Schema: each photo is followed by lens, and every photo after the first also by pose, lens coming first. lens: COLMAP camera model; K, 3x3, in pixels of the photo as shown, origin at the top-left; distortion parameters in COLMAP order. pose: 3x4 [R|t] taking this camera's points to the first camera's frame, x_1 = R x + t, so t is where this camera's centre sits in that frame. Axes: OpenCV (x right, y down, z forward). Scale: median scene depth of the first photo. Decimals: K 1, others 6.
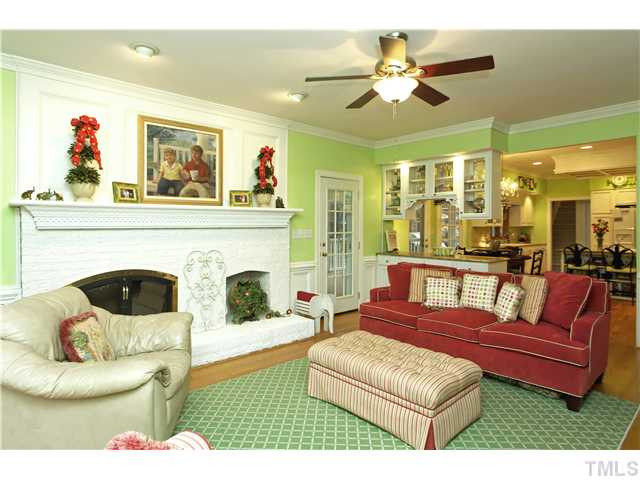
lens RADIAL K [[373.4, 0, 317.9], [0, 373.4, 235.2], [0, 0, 1]] dist [-0.002195, 0.000970]
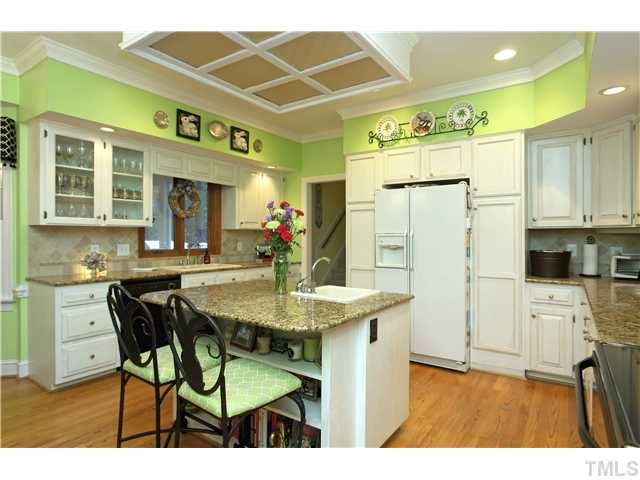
lens RADIAL K [[356.7, 0, 316.0], [0, 356.7, 236.3], [0, 0, 1]] dist [-0.005699, 0.000521]
pose [[0.977468, 0.006214, 0.210994, 0.606116], [-0.001873, 0.999783, -0.020770, -0.004365], [-0.211077, 0.019906, 0.977267, 0.565742]]
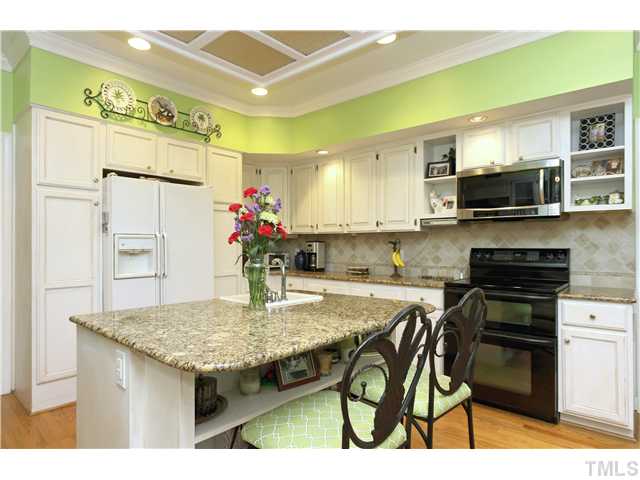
lens RADIAL K [[379.4, 0, 320.0], [0, 379.4, 240.0], [0, 0, 1]] dist [0.002461, 0.001347]
pose [[-0.092788, 0.015772, 0.995561, 0.416007], [0.020688, 0.999689, -0.013909, -0.002872], [-0.995471, 0.019305, -0.093085, 0.815129]]
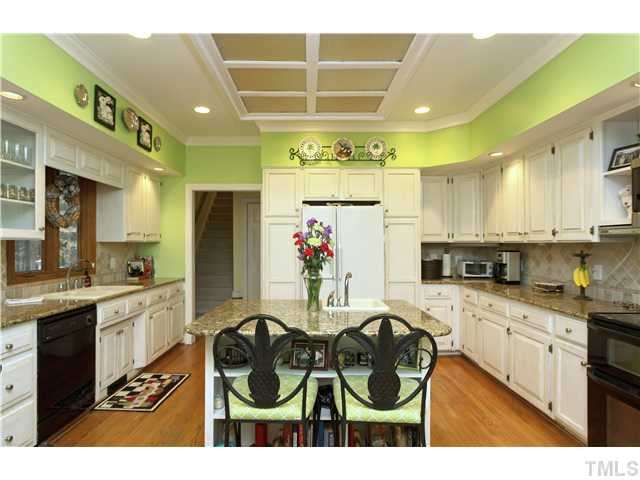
lens RADIAL K [[369.0, 0, 300.6], [0, 369.0, 241.2], [0, 0, 1]] dist [-0.005681, 0.000277]
pose [[0.691649, 0.008913, 0.722178, 0.429307], [0.014254, 0.999561, -0.025988, -0.011820], [-0.722093, 0.028268, 0.691218, 0.648767]]
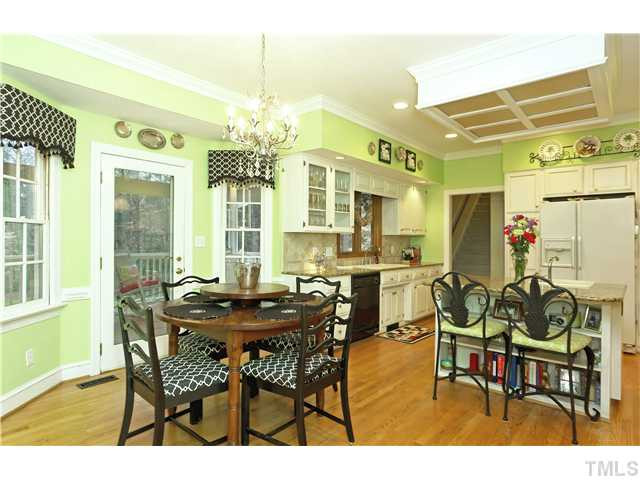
lens RADIAL K [[360.0, 0, 328.7], [0, 360.0, 240.7], [0, 0, 1]] dist [-0.003014, 0.016864]
pose [[0.991263, 0.007941, 0.131659, 0.396696], [-0.005002, 0.999731, -0.022636, -0.000519], [-0.131804, 0.021780, 0.991037, 0.495162]]
